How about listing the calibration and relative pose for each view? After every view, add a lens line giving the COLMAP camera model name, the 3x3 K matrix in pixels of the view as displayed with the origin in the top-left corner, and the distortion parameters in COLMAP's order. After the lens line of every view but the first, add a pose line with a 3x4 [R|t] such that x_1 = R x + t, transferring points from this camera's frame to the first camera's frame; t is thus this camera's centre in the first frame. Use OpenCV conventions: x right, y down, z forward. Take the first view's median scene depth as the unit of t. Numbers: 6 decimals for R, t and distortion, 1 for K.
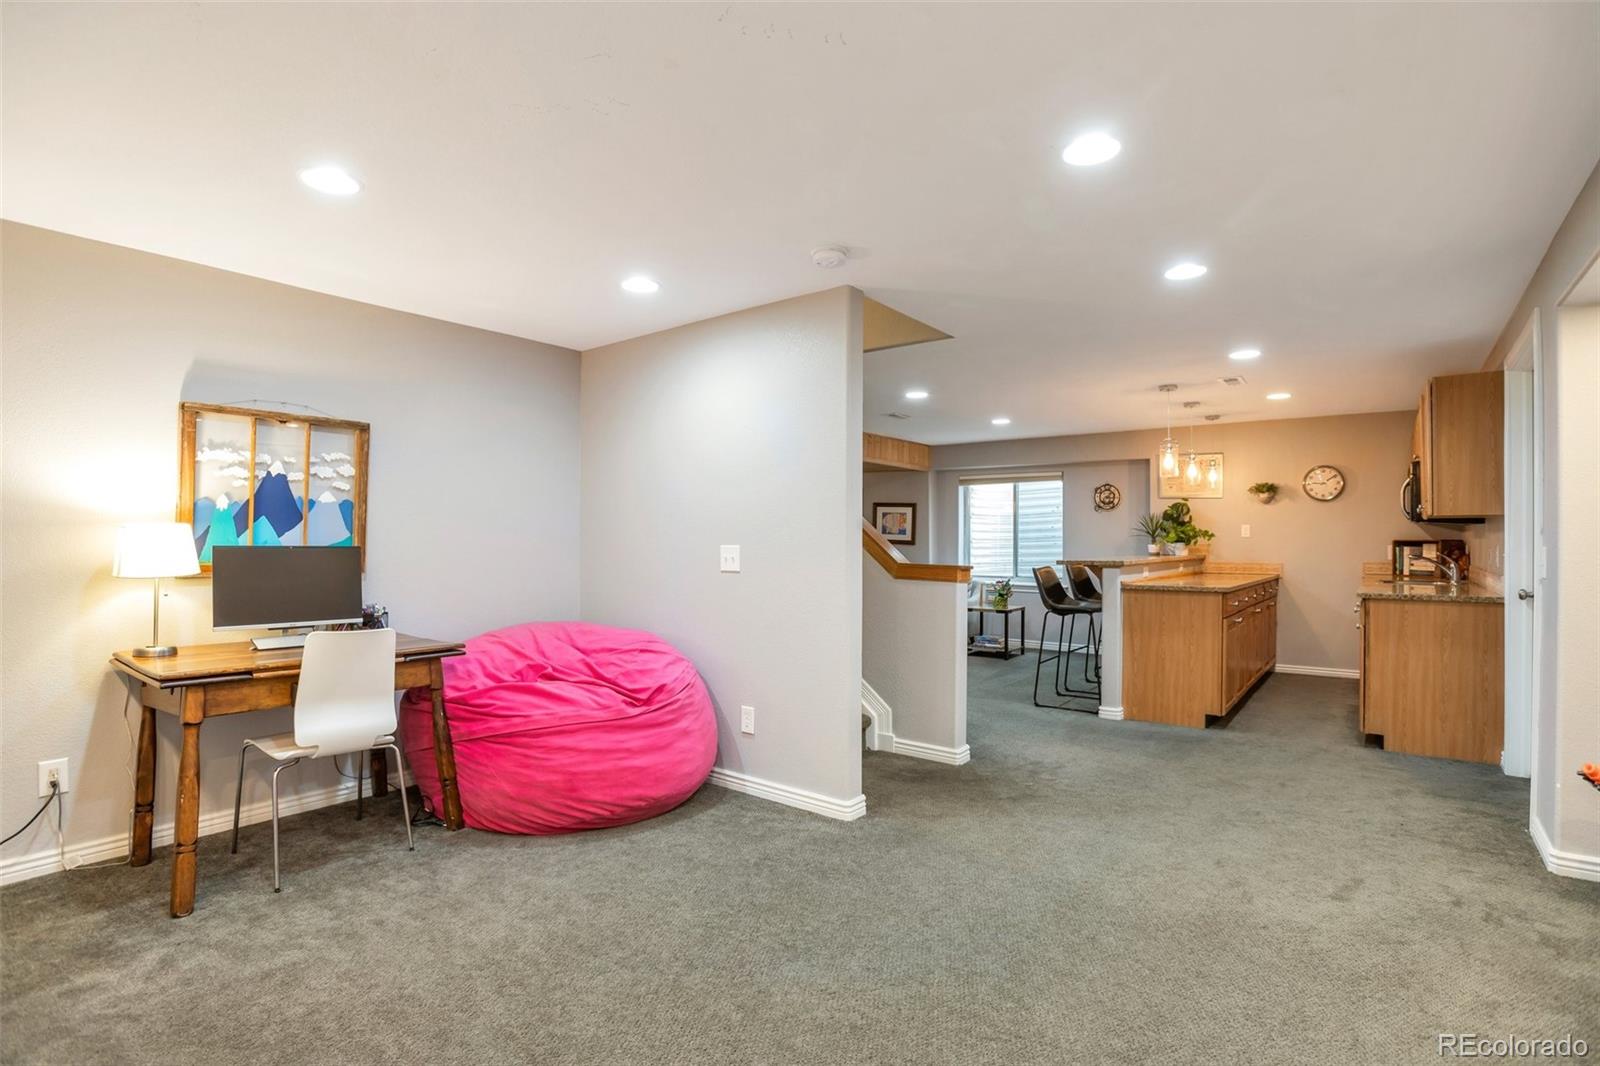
lens RADIAL K [[810.5, 0, 803.0], [0, 810.5, 539.9], [0, 0, 1]] dist [-0.002252, 0.000111]
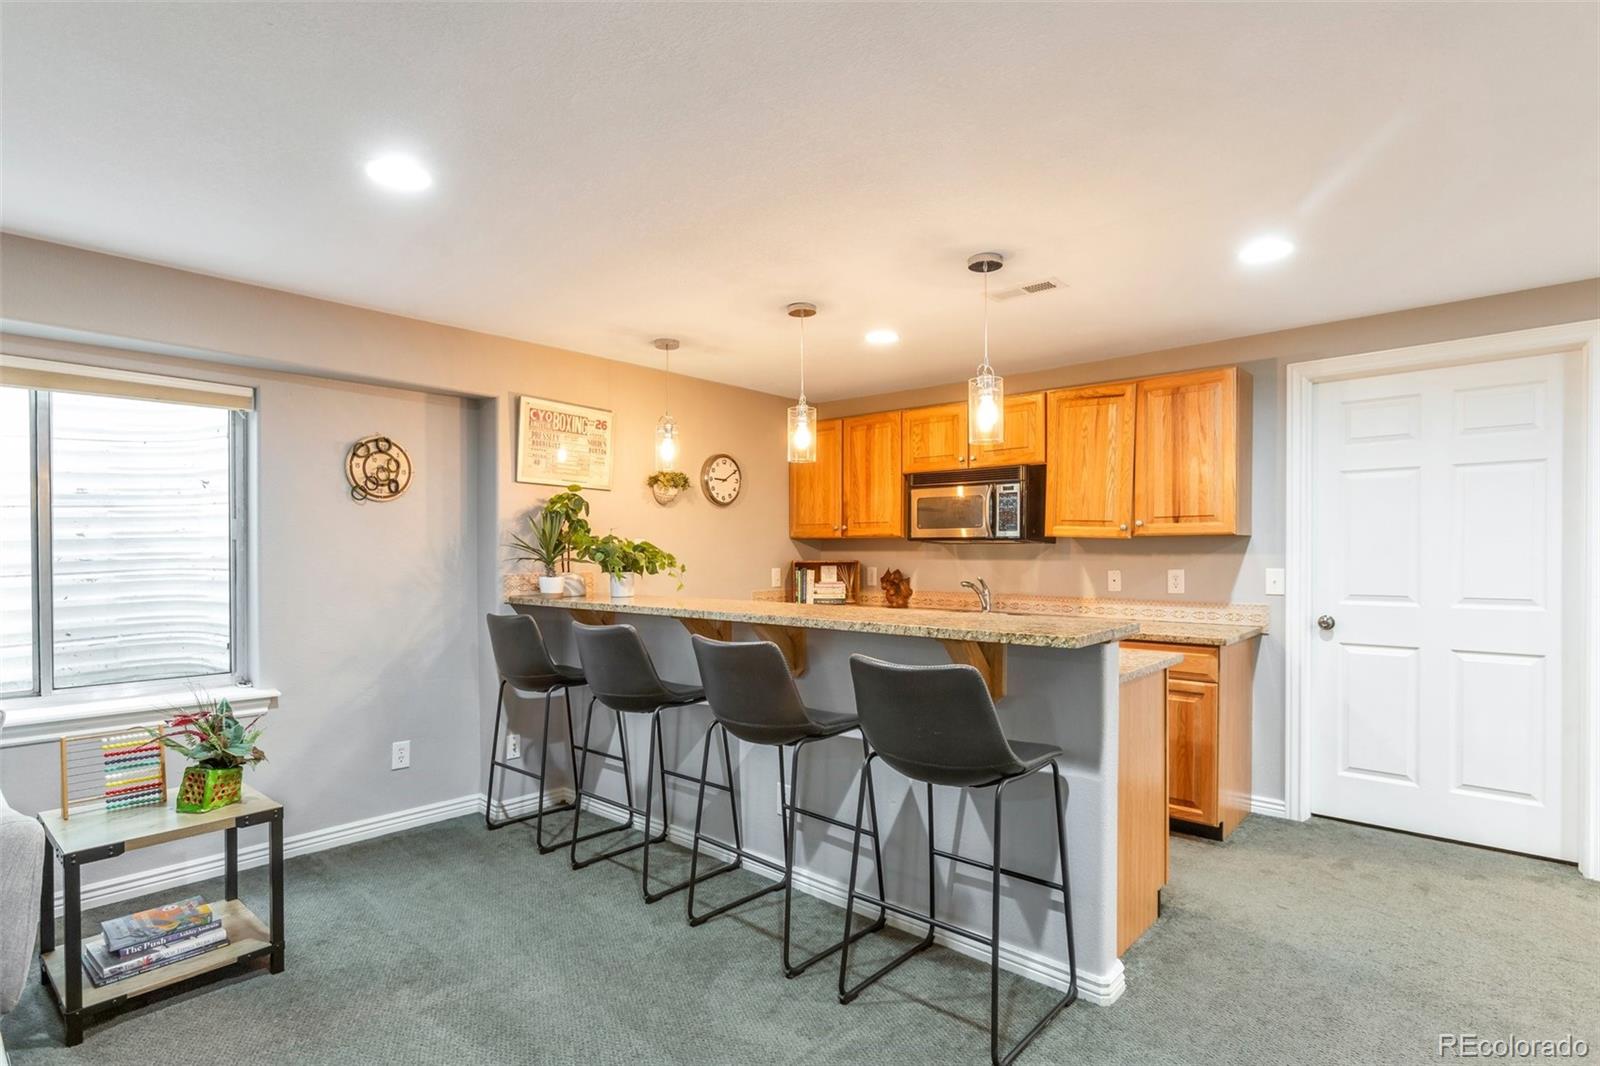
lens RADIAL K [[816.0, 0, 802.1], [0, 816.0, 557.4], [0, 0, 1]] dist [-0.000250, 0.000447]
pose [[0.079550, -0.013928, 0.996734, -0.037957], [0.001018, 0.999903, 0.013891, -0.011491], [-0.996830, -0.000091, 0.079556, 0.738994]]
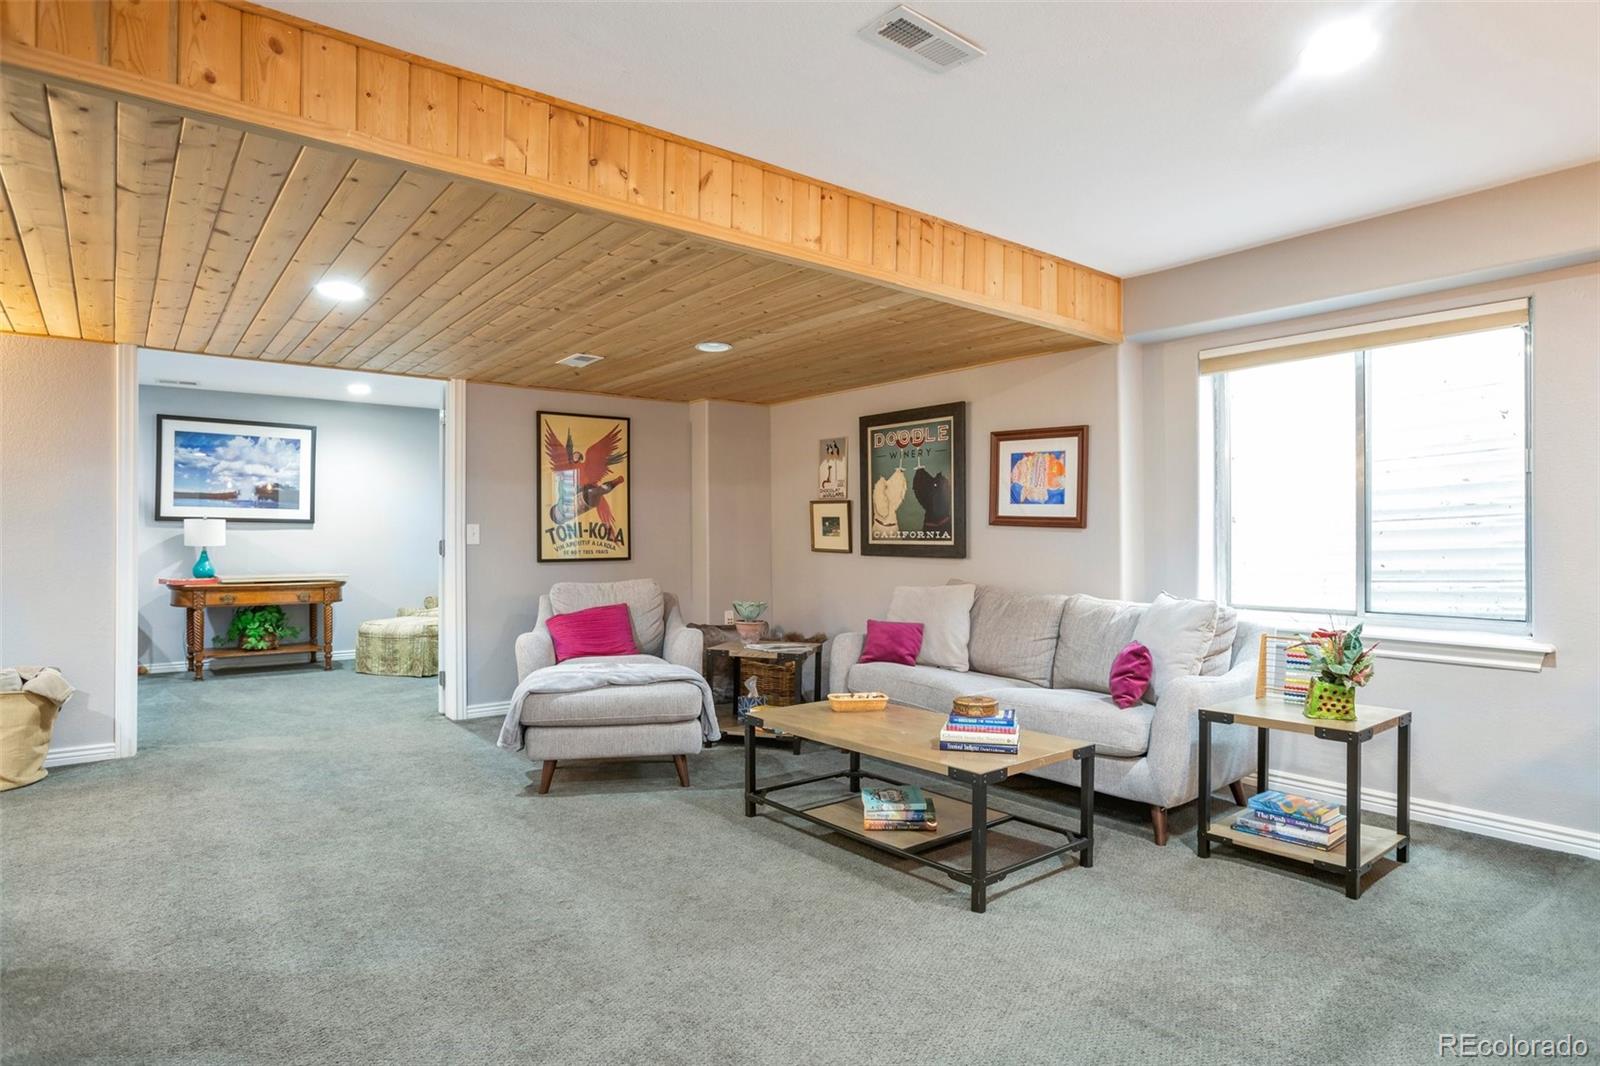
lens RADIAL K [[938.4, 0, 800.0], [0, 938.4, 533.0], [0, 0, 1]] dist [-0.003663, -0.000579]
pose [[0.970512, -0.003456, -0.241030, 0.128144], [0.001198, 0.999954, -0.009516, 0.014987], [0.241052, 0.008947, 0.970471, 0.577136]]
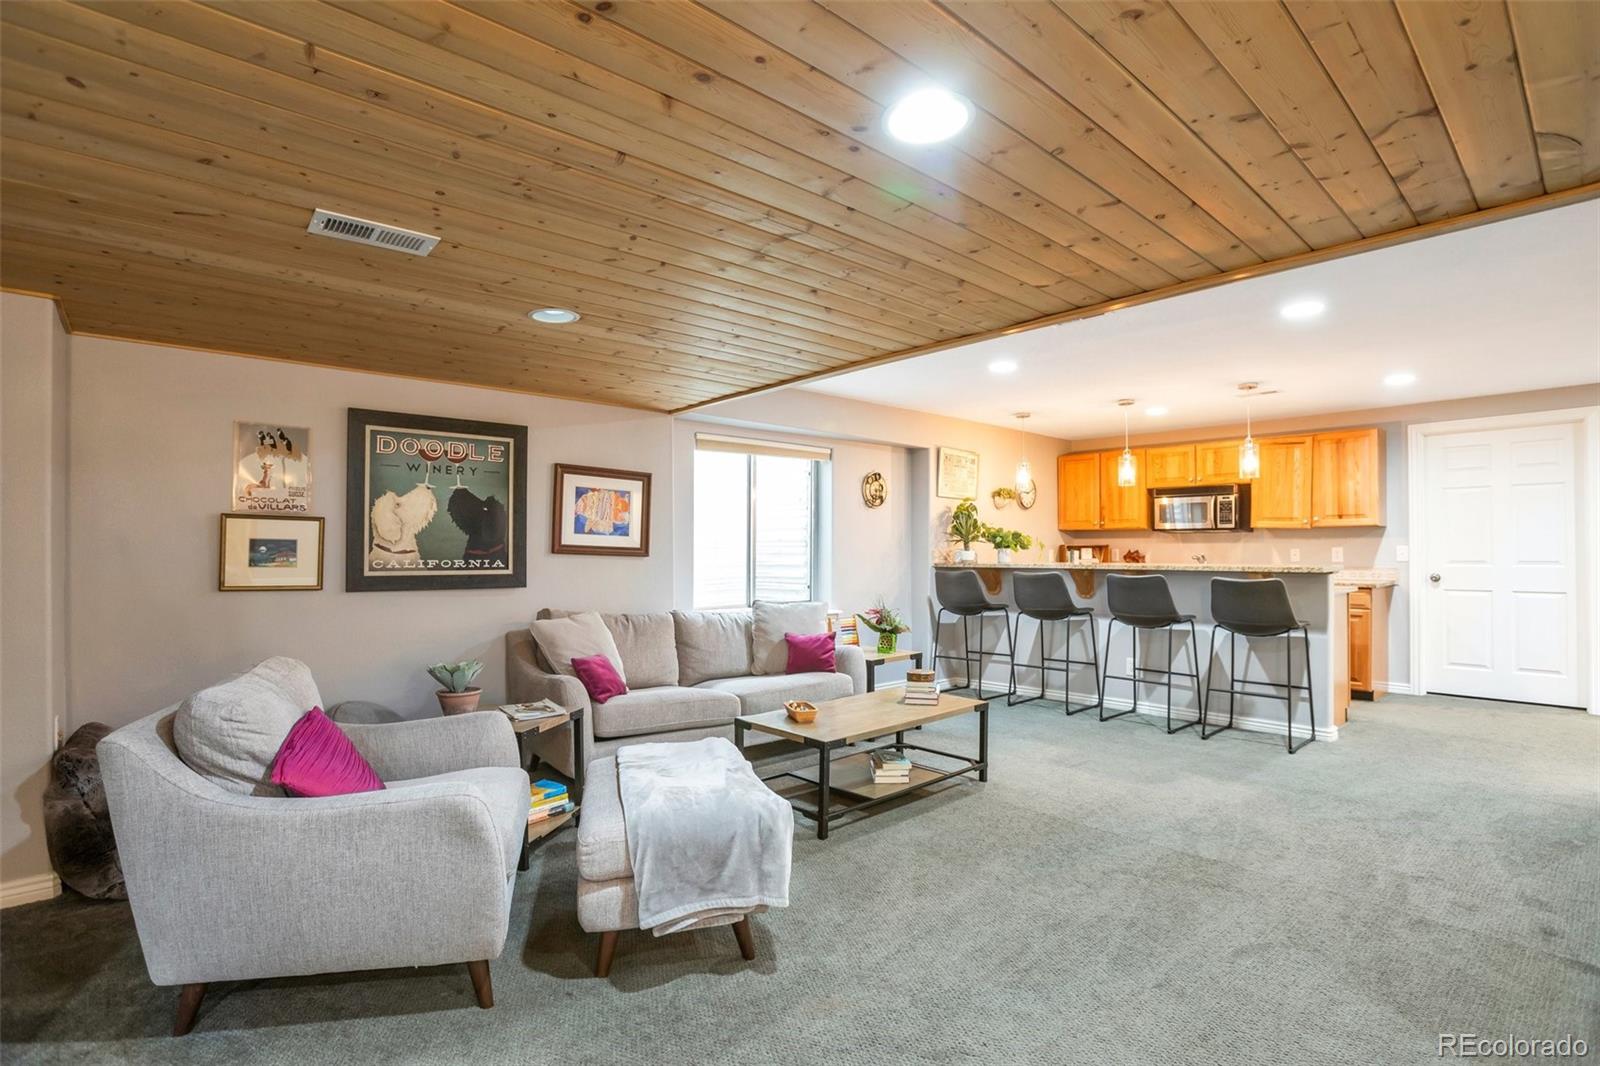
lens RADIAL K [[810.5, 0, 803.0], [0, 810.5, 539.9], [0, 0, 1]] dist [-0.002252, 0.000111]
pose [[0.163432, 0.005712, 0.986538, -0.394630], [0.001451, 0.999981, -0.006030, -0.000823], [-0.986553, 0.002417, 0.163421, 0.937132]]
